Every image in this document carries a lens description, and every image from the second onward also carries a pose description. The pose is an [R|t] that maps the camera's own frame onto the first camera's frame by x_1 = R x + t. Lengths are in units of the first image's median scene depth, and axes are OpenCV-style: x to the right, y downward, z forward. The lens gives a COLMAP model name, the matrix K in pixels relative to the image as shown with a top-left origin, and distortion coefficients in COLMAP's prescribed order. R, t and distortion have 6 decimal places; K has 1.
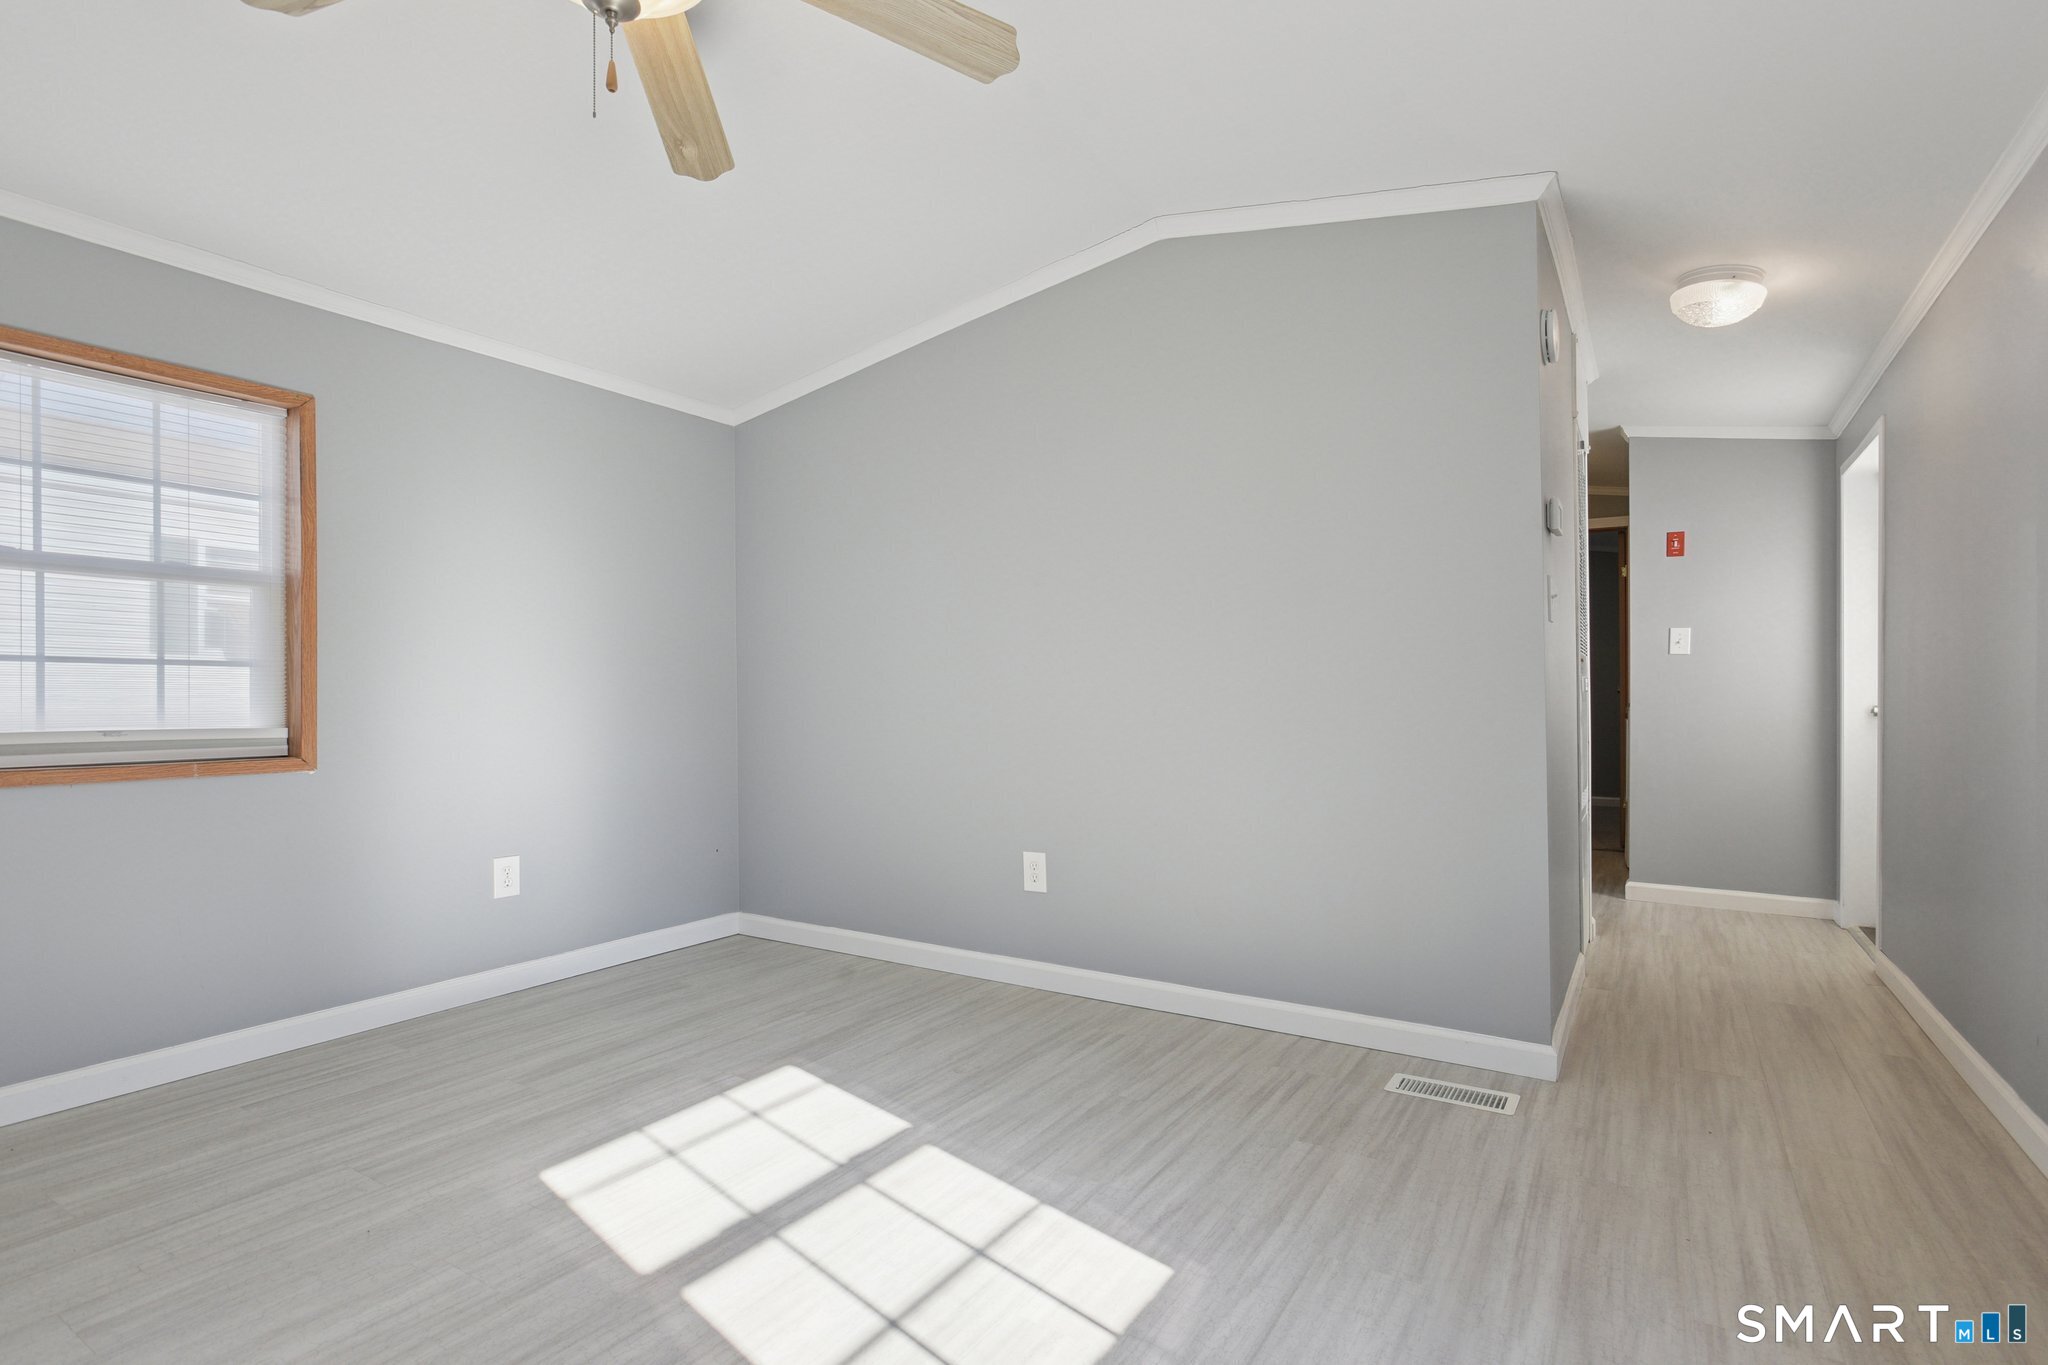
lens RADIAL K [[999.5, 0, 1038.0], [0, 999.5, 686.3], [0, 0, 1]] dist [-0.030515, 0.013172]
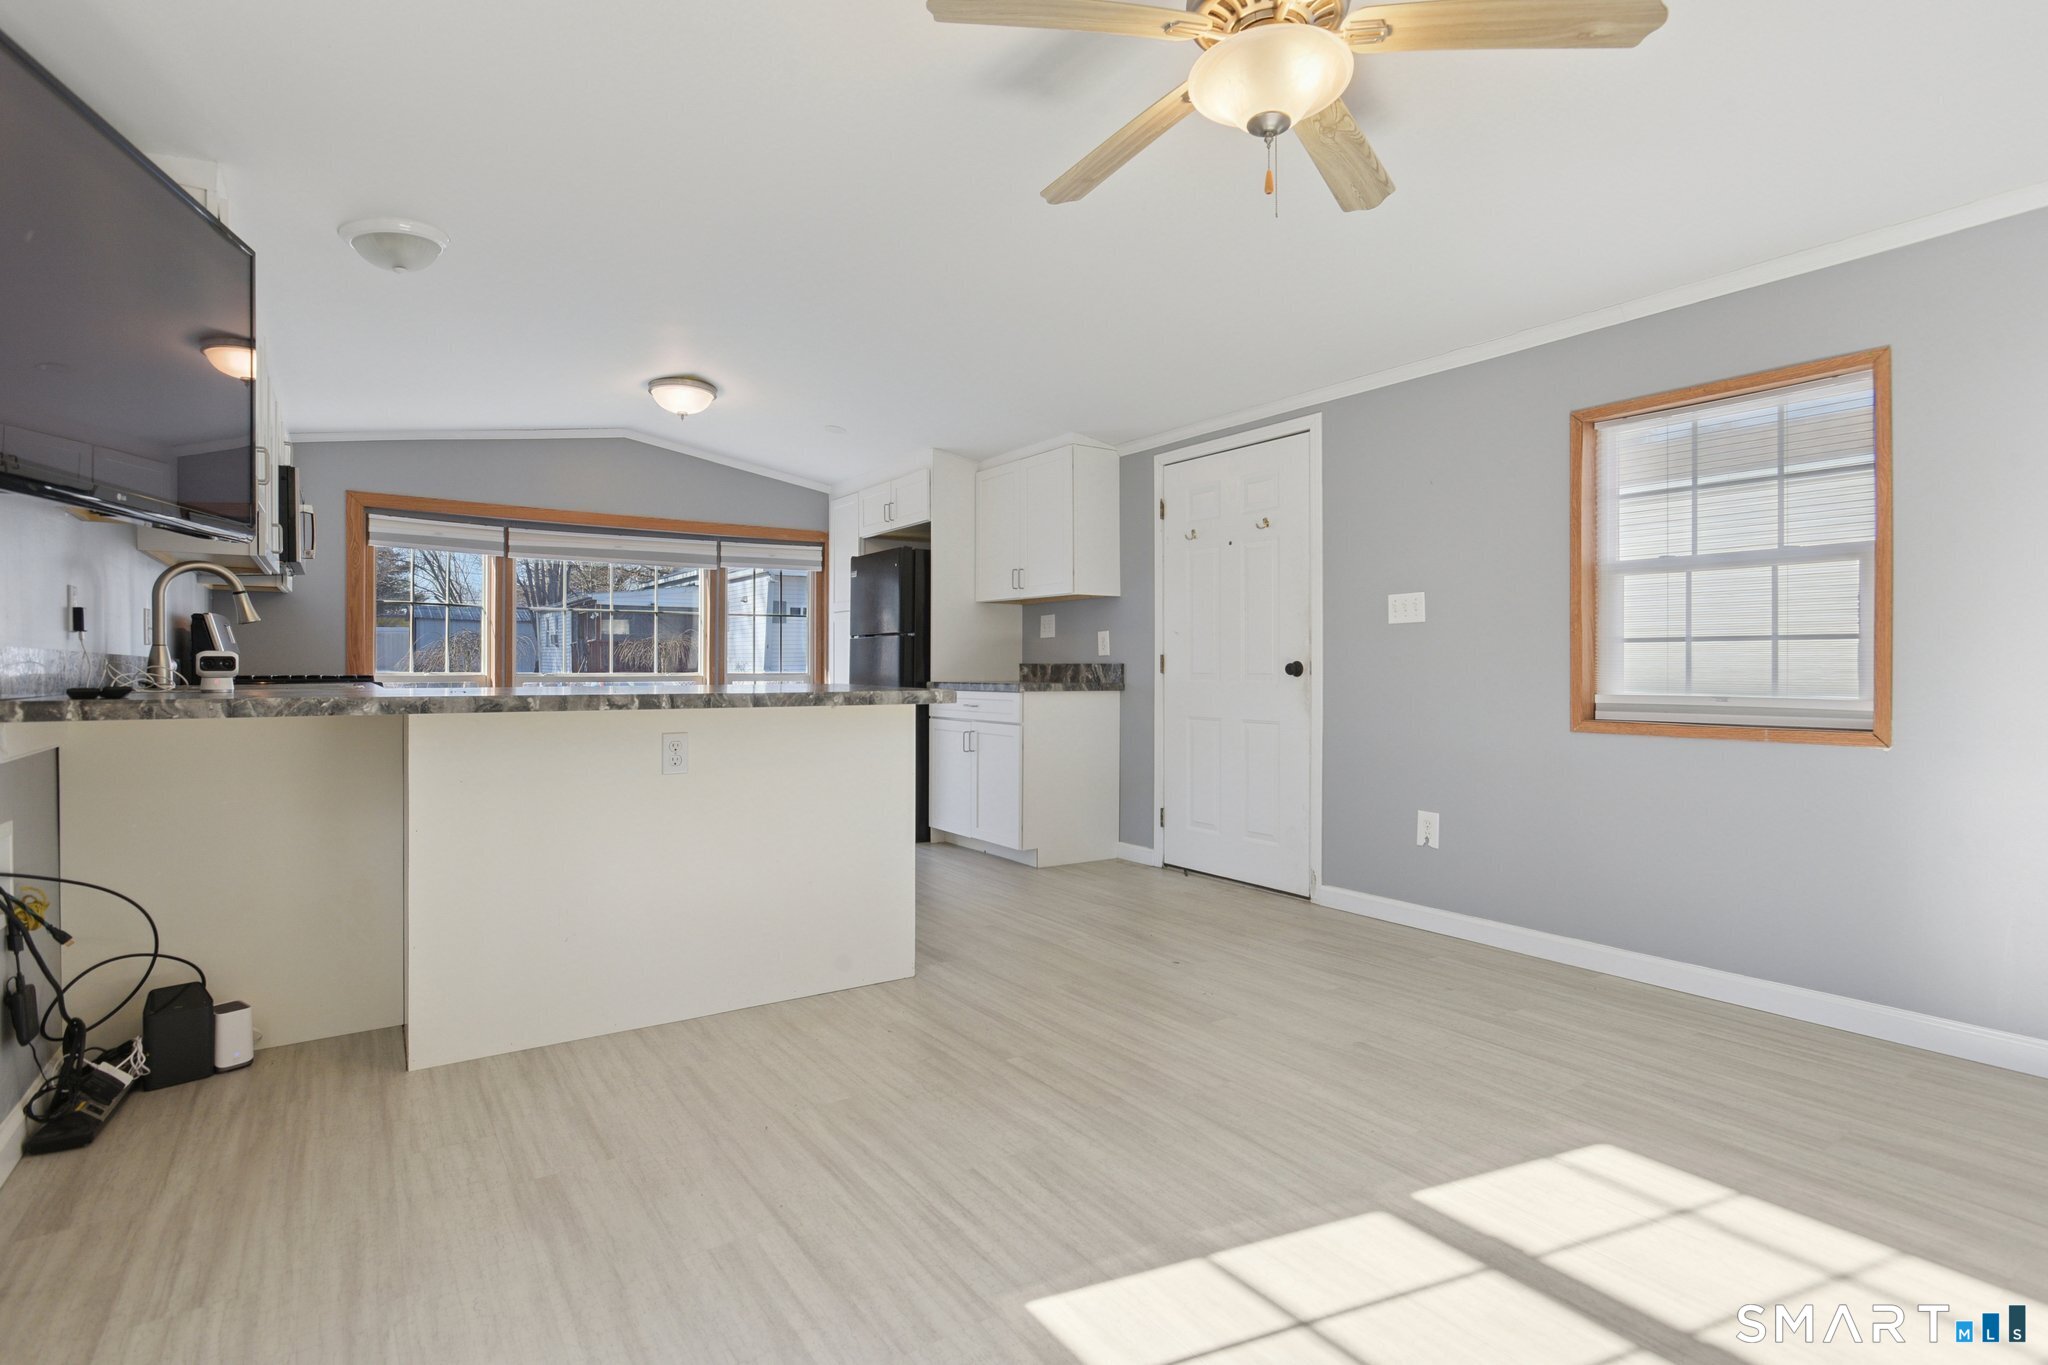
lens RADIAL K [[988.3, 0, 1035.9], [0, 988.3, 660.2], [0, 0, 1]] dist [-0.017670, 0.001015]
pose [[-0.398765, -0.007942, -0.917019, 0.498122], [0.006926, 0.999908, -0.011671, 0.008585], [0.917027, -0.011005, -0.398674, 0.719597]]
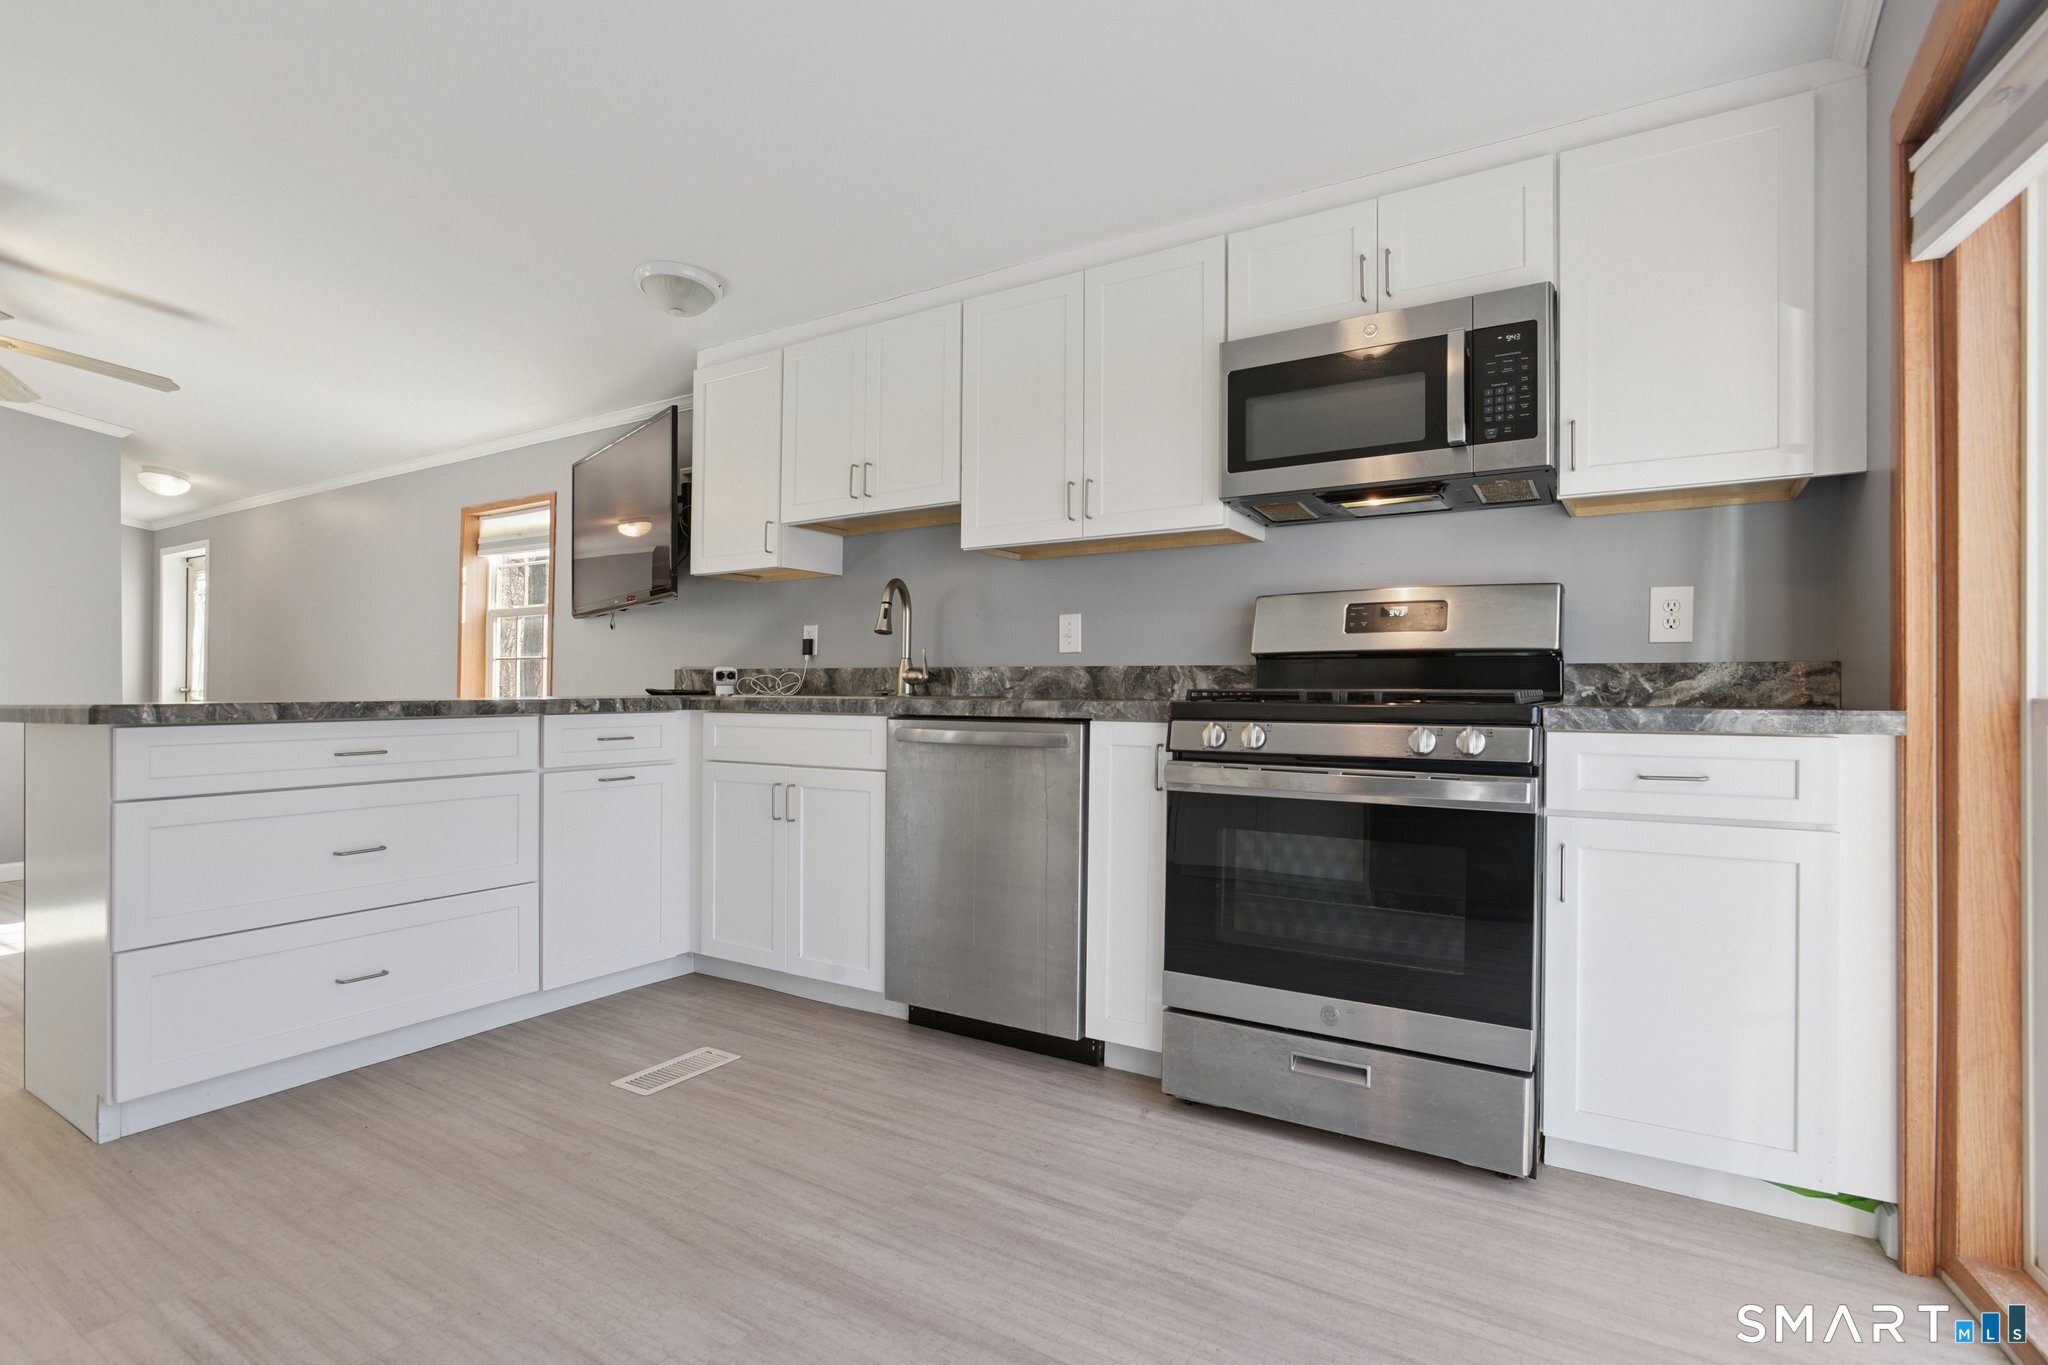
lens RADIAL K [[999.5, 0, 1038.0], [0, 999.5, 686.3], [0, 0, 1]] dist [-0.030515, 0.013172]
pose [[0.005513, -0.005543, 0.999969, -1.552088], [-0.006501, 0.999963, 0.005579, 0.000392], [-0.999964, -0.006531, 0.005477, -0.912062]]
